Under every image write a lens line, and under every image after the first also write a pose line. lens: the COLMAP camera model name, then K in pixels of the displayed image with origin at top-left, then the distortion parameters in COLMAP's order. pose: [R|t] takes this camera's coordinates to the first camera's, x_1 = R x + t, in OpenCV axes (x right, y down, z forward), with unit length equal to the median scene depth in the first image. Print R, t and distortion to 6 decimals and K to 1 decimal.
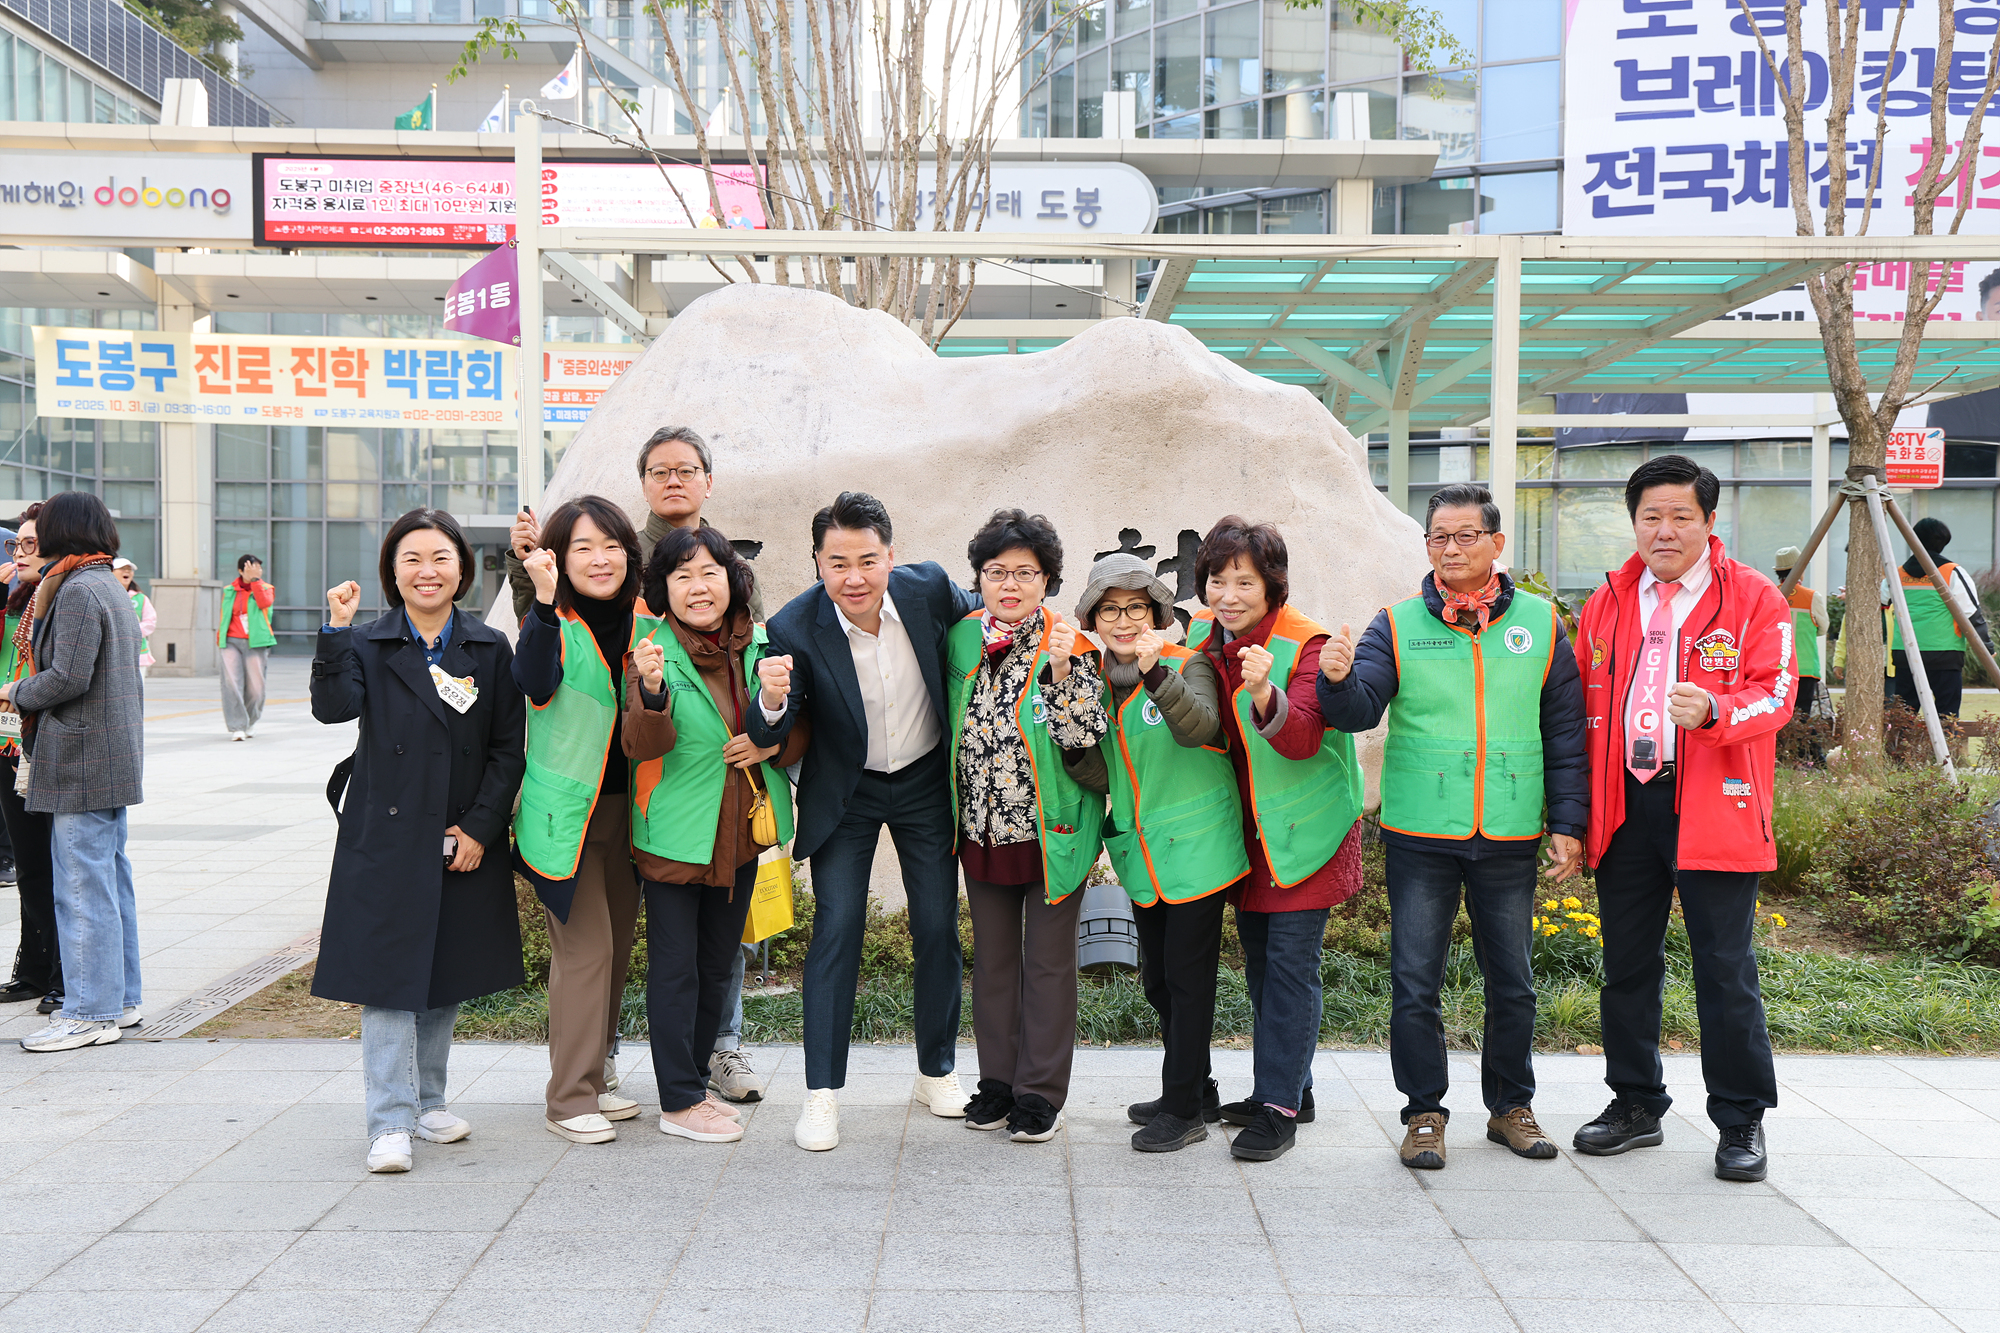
lens RADIAL K [[2094.5, 0, 1095.2], [0, 2094.5, 667.0], [0, 0, 1]] dist [0.057866, 0.076939]
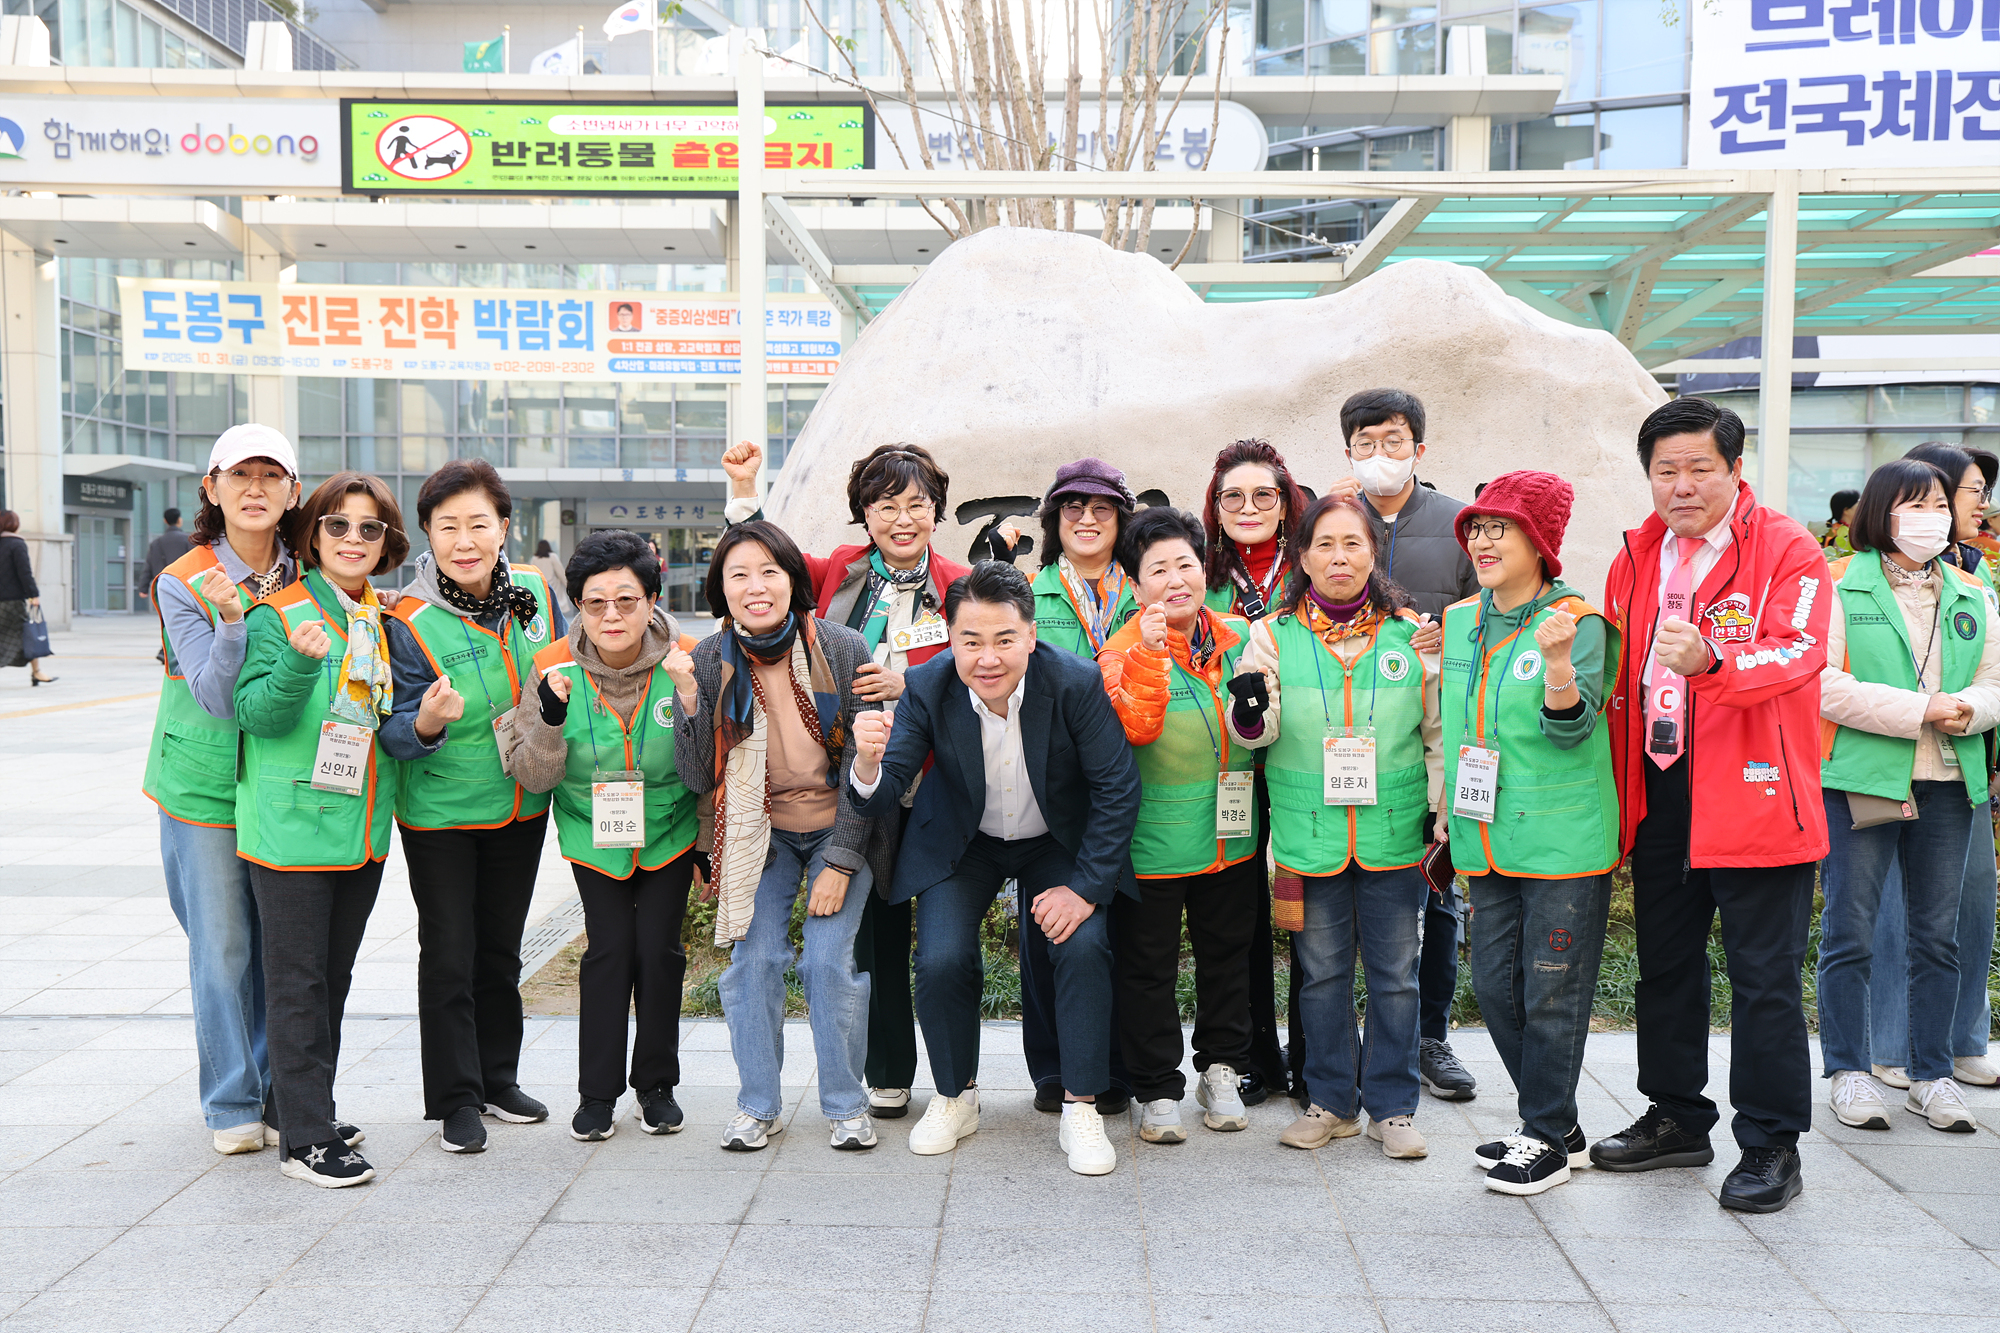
lens RADIAL K [[2121.5, 0, 1041.6], [0, 2121.5, 657.9], [0, 0, 1]] dist [0.062416, 0.100996]
pose [[0.999911, -0.002179, -0.013155, -0.061306], [0.002415, 0.999835, 0.017987, -0.001722], [0.013114, -0.018017, 0.999752, 0.013019]]
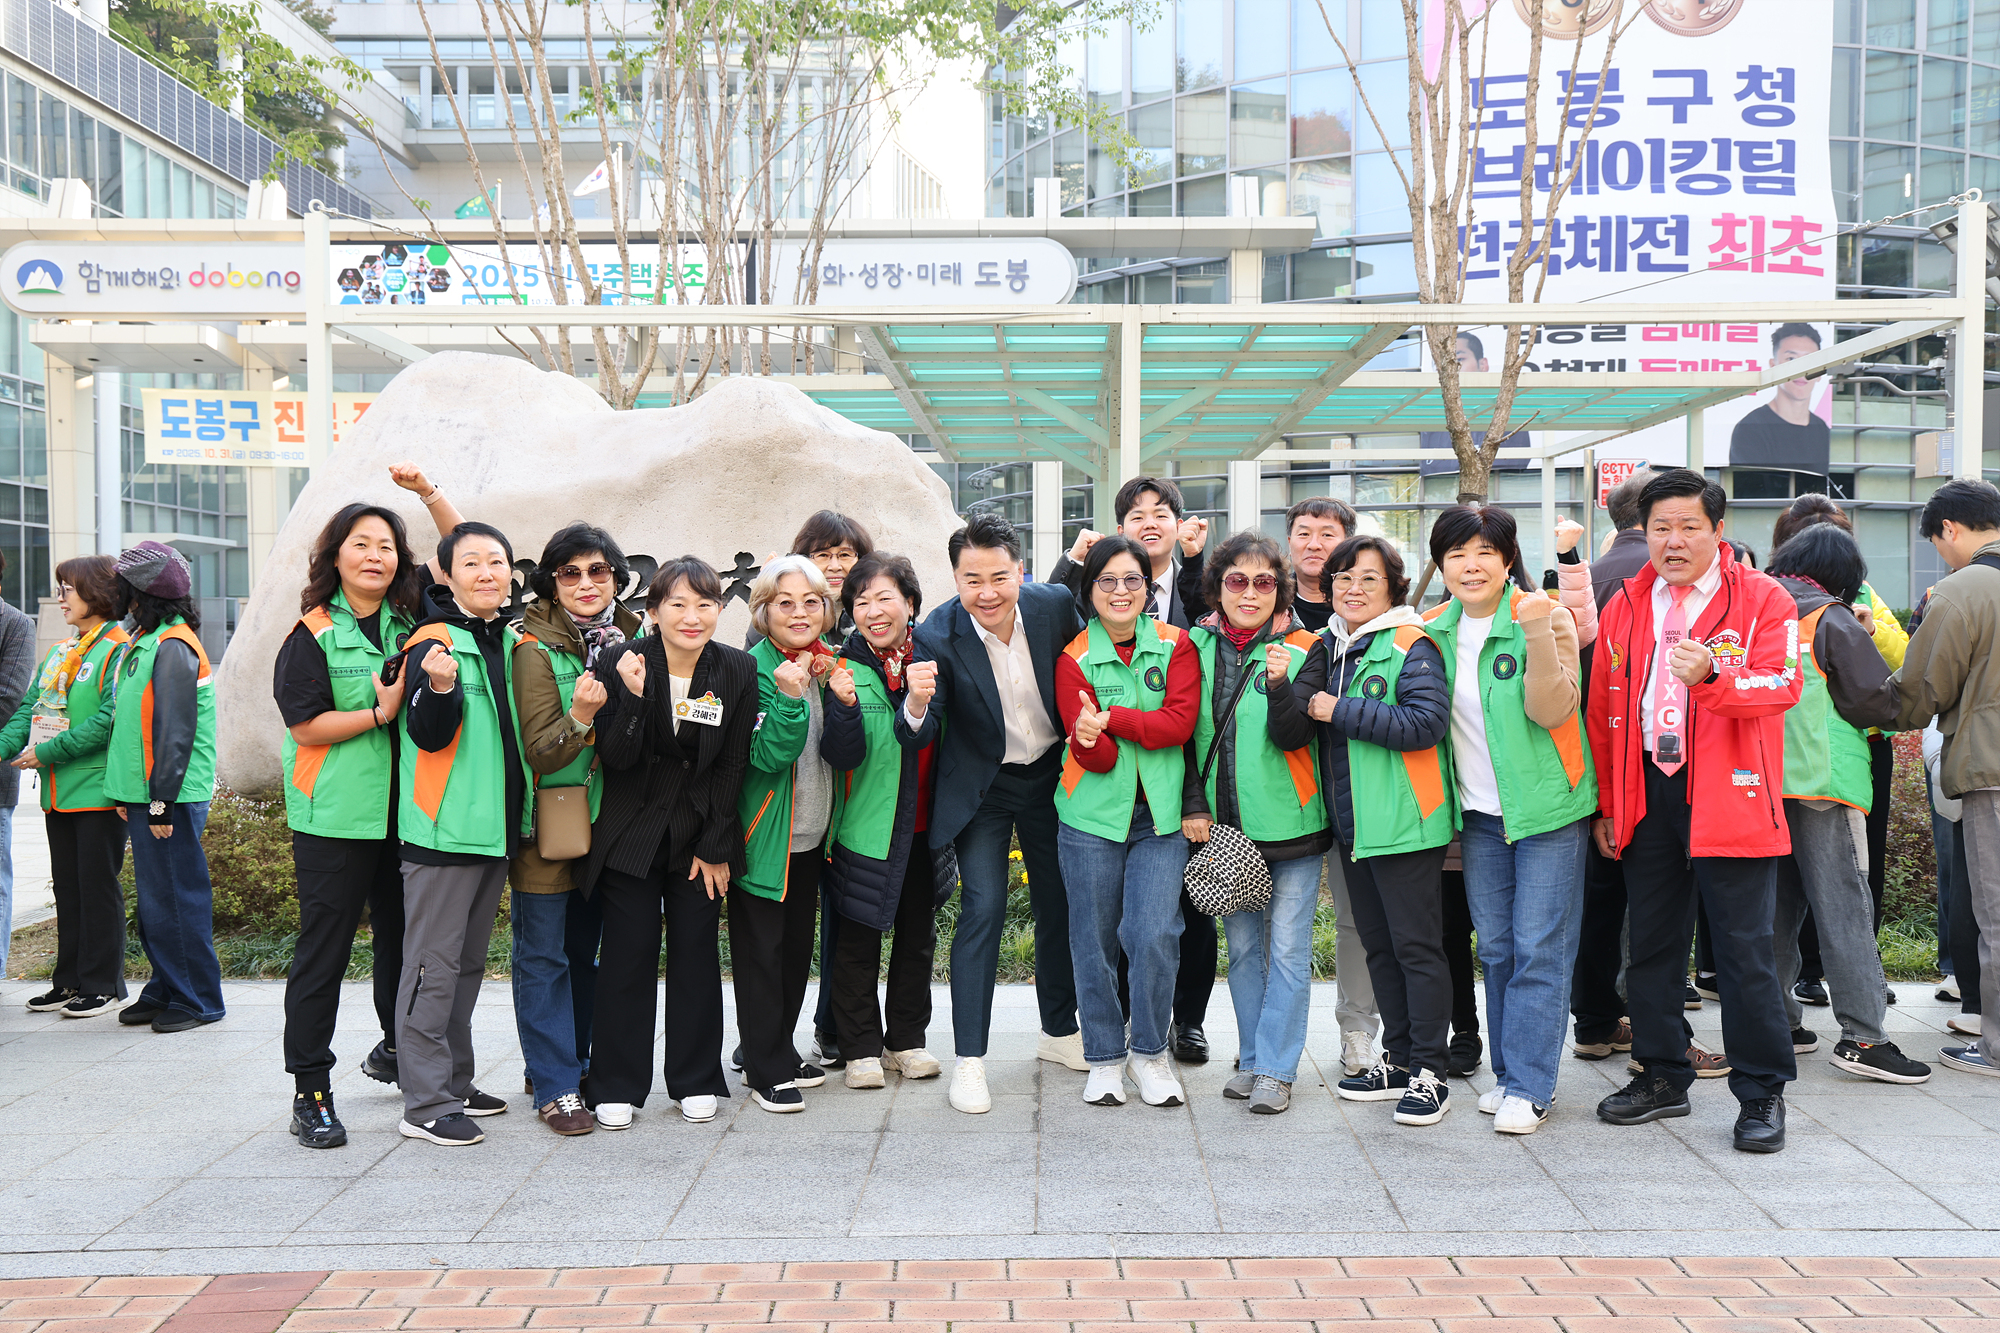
lens RADIAL K [[1803.3, 0, 1238.5], [0, 1803.3, 669.8], [0, 0, 1]] dist [0.017732, 0.037732]
pose [[0.999831, -0.008512, -0.016305, 0.133622], [0.008571, 0.999957, 0.003568, 0.000084], [0.016274, -0.003708, 0.999861, -0.013898]]
